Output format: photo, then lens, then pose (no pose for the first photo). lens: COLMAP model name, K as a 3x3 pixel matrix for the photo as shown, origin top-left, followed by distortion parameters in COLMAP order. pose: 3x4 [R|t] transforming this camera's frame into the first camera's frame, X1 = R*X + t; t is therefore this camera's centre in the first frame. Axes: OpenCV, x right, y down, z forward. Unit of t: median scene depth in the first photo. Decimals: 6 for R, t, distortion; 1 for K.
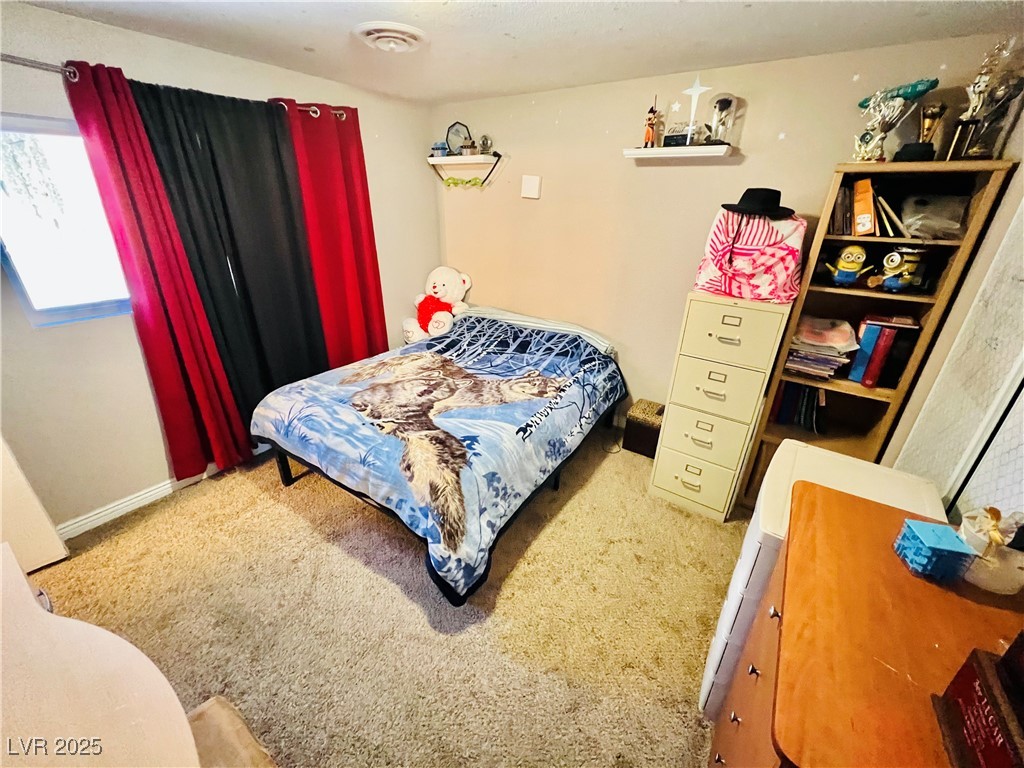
lens RADIAL K [[408.6, 0, 512.6], [0, 408.6, 384.3], [0, 0, 1]] dist [-0.002853, -0.000068]
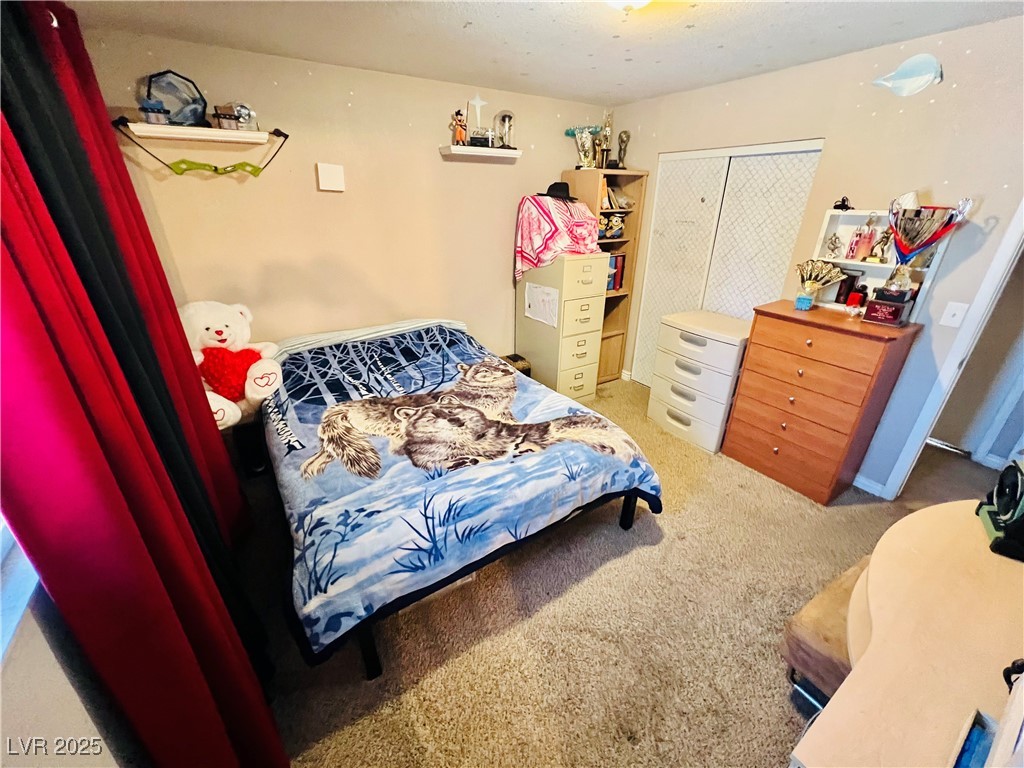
lens RADIAL K [[408.6, 0, 513.1], [0, 408.6, 382.8], [0, 0, 1]] dist [-0.002853, -0.000068]
pose [[0.387182, -0.401453, 0.830015, -0.730736], [0.387695, 0.887664, 0.248486, -0.187988], [-0.836530, 0.225583, 0.499329, 0.395988]]
